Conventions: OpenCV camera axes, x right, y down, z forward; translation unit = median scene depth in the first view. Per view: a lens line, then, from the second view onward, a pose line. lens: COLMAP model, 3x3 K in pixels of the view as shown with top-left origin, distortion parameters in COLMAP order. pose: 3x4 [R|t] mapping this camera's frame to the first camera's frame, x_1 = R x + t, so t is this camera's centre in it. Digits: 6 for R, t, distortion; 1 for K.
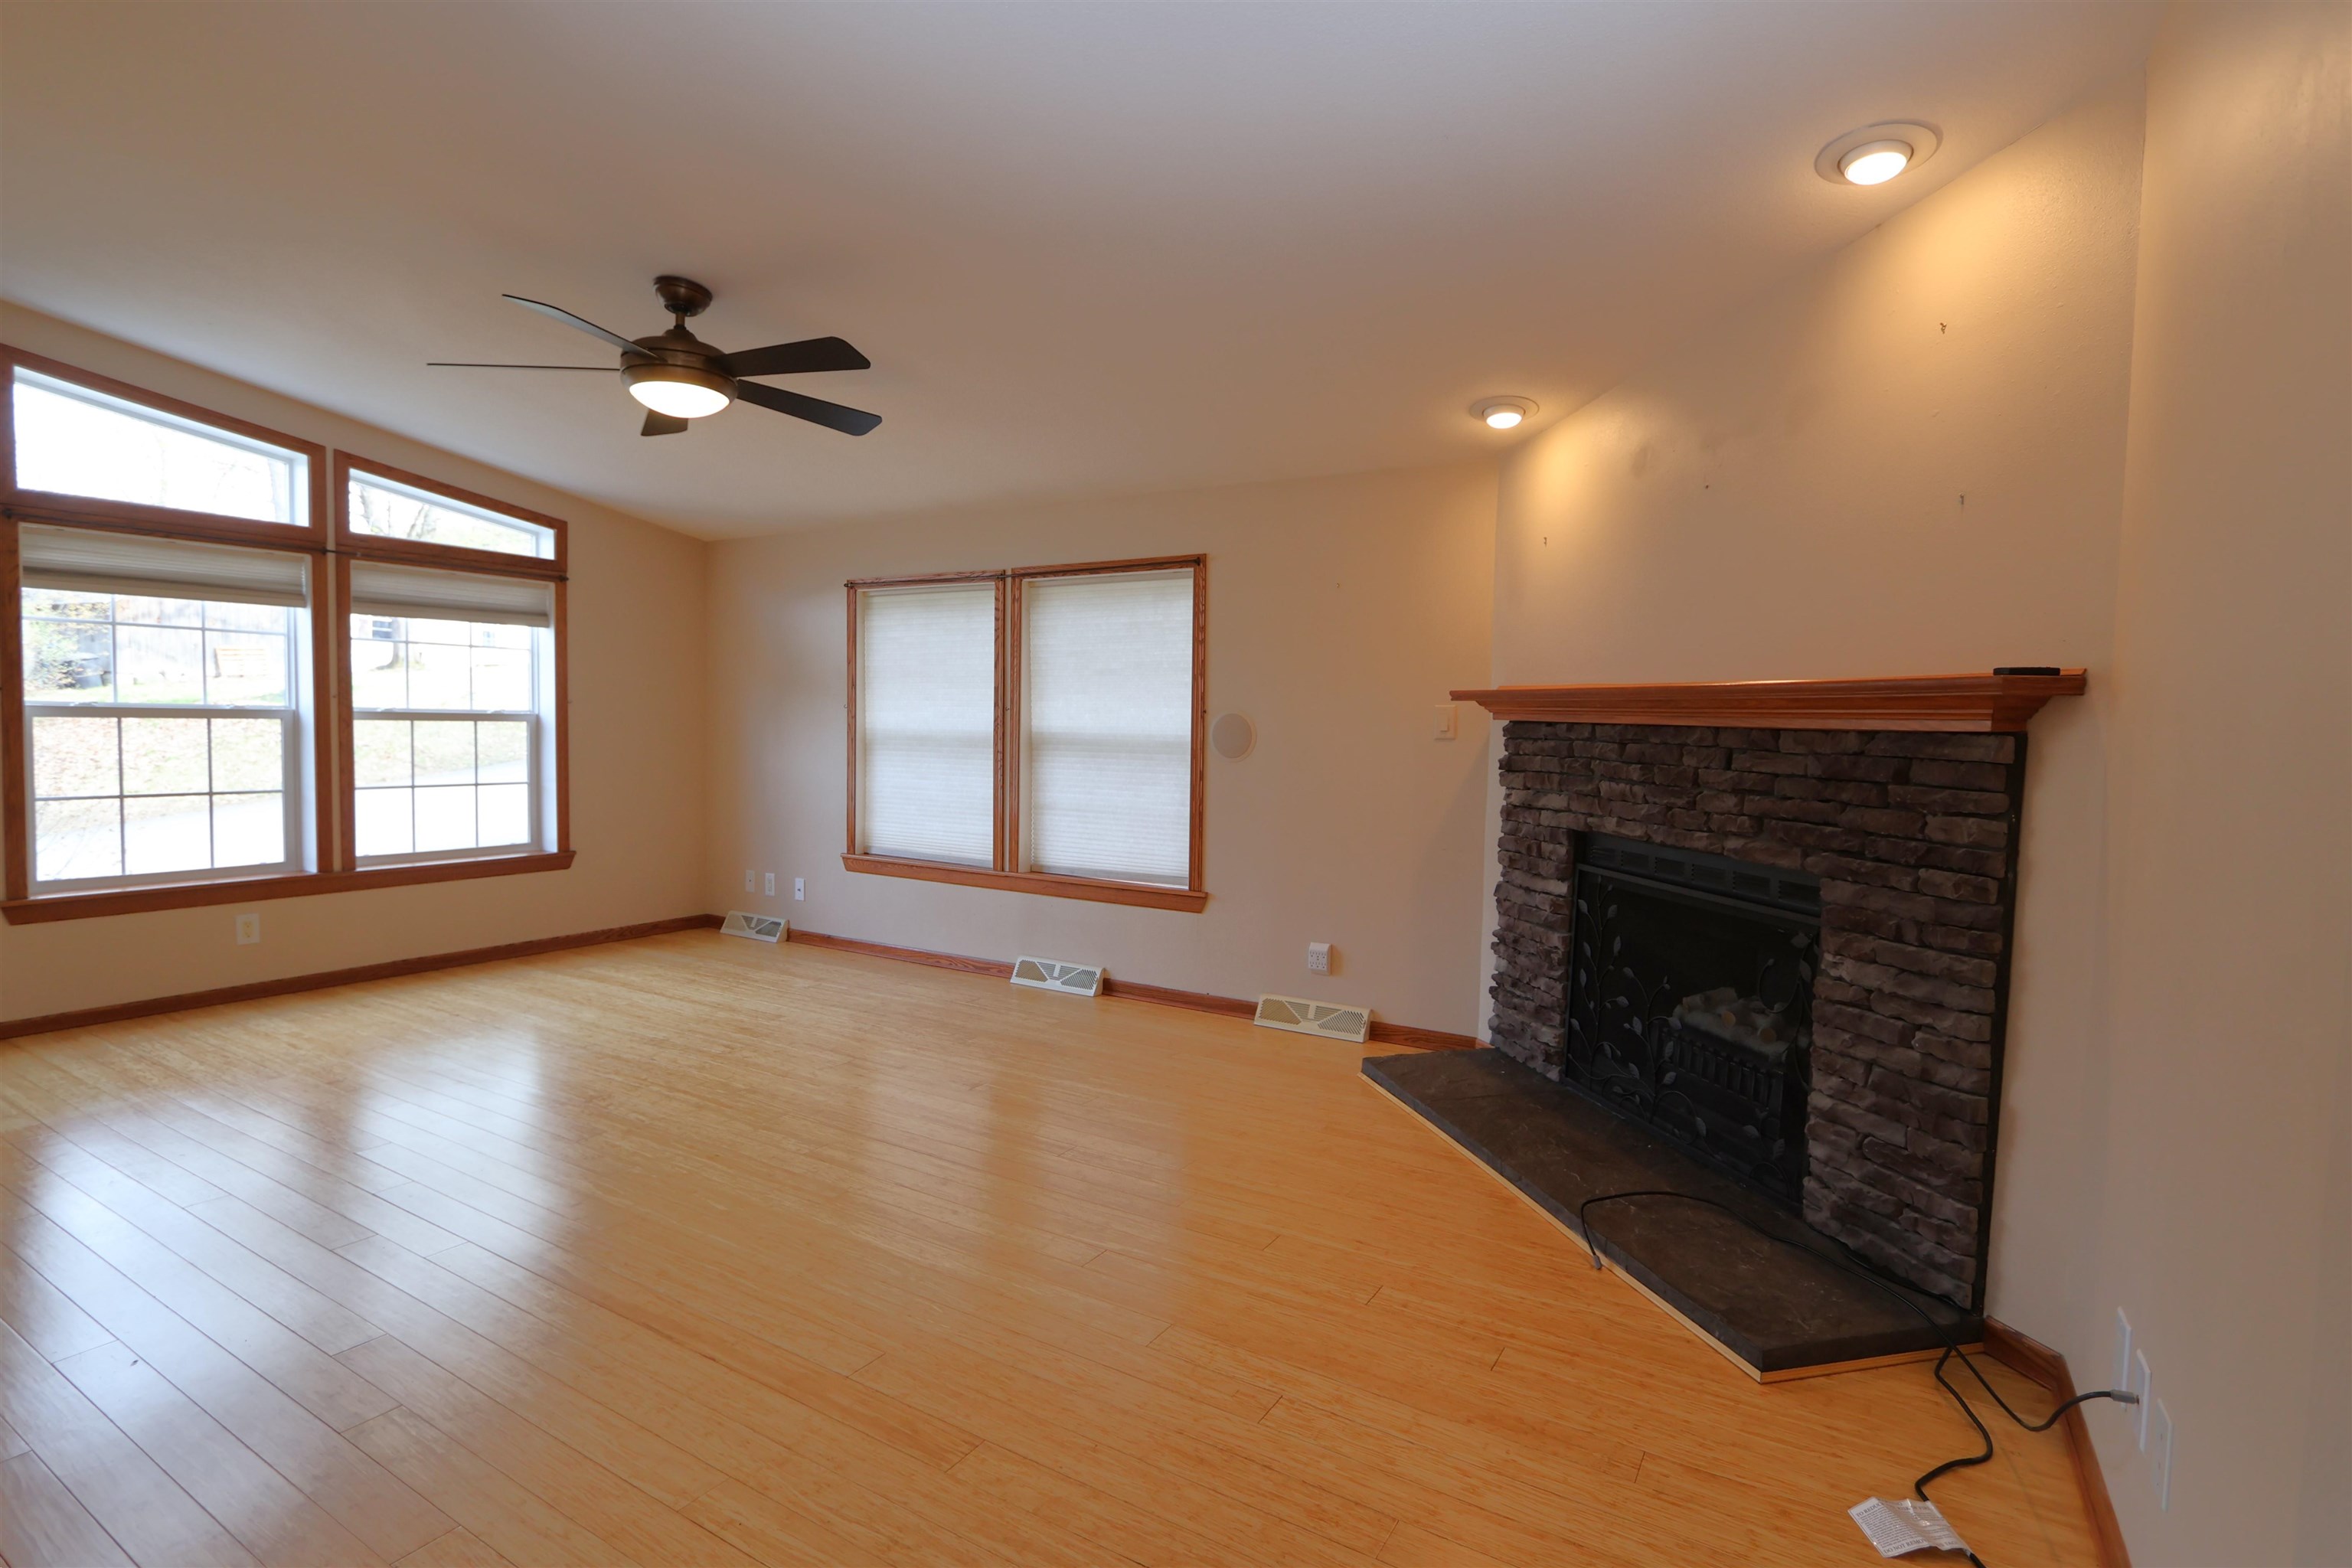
lens RADIAL K [[1125.1, 0, 1176.0], [0, 1125.1, 784.0], [0, 0, 1]] dist [-0.013927, -0.000296]
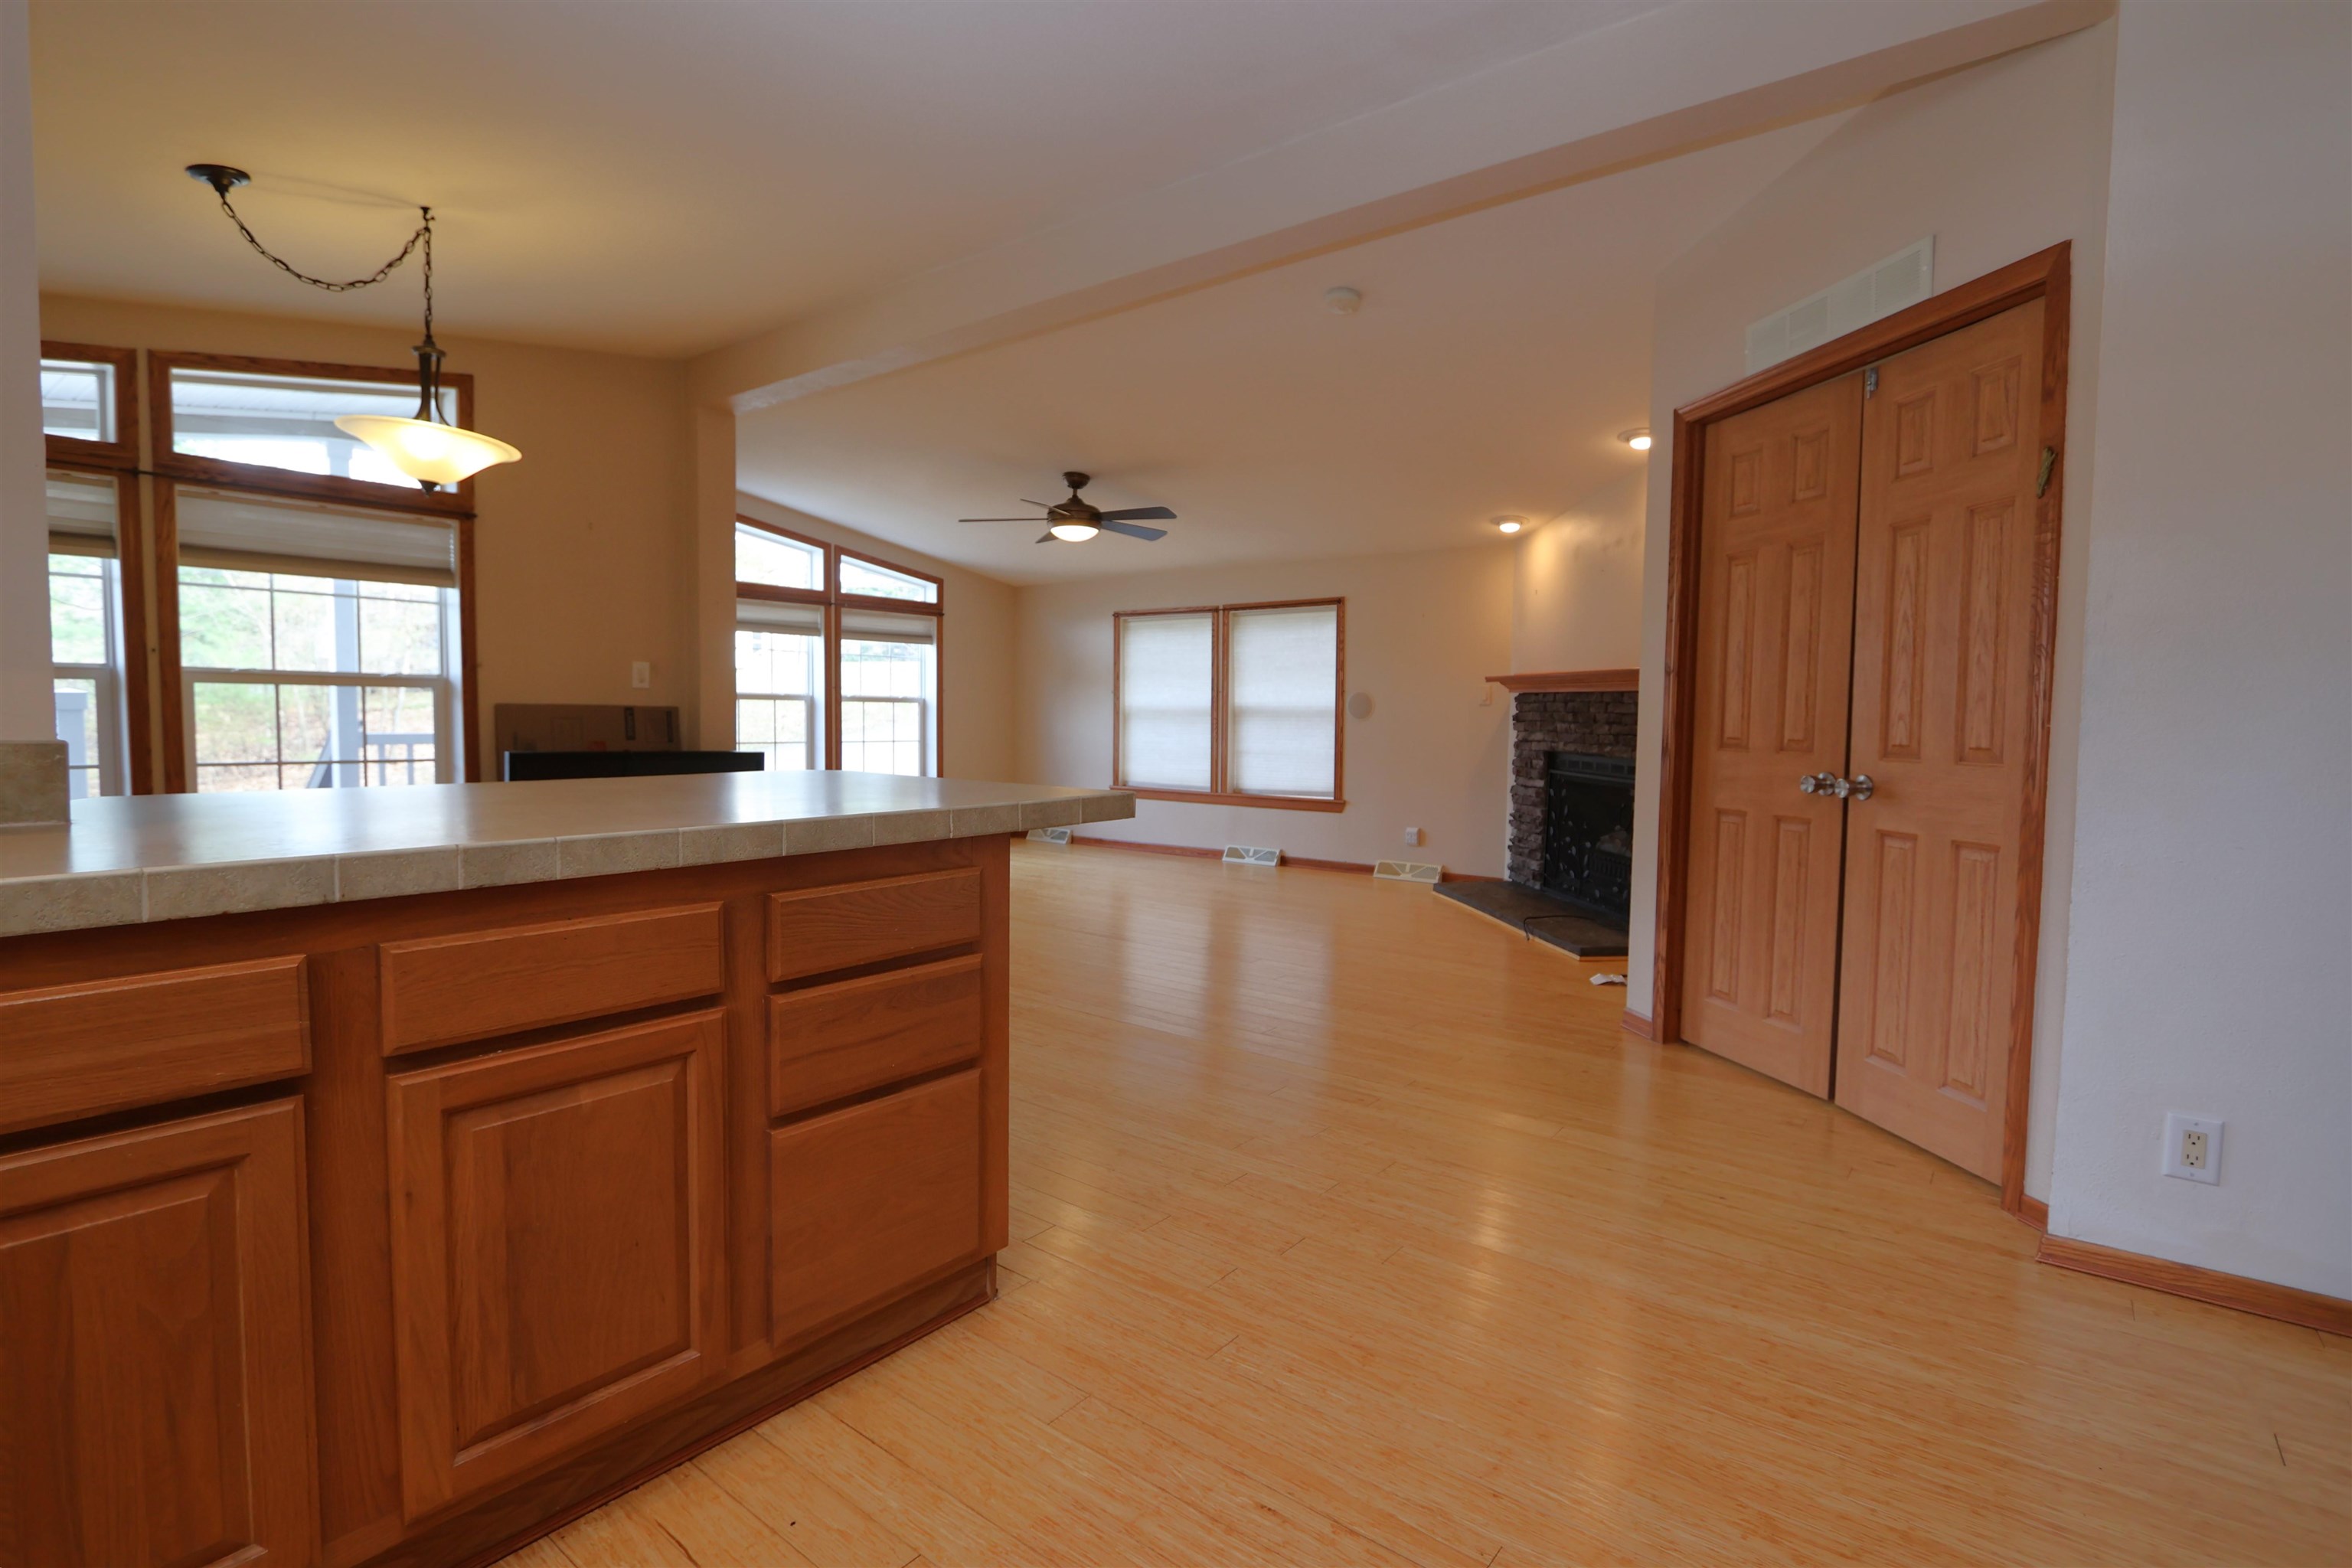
lens RADIAL K [[1125.1, 0, 1176.0], [0, 1125.1, 784.0], [0, 0, 1]] dist [-0.013927, -0.000296]
pose [[0.992932, -0.000610, -0.118684, -0.022500], [0.001073, 0.999992, 0.003833, 0.064860], [0.118680, -0.003933, 0.992925, -0.668699]]
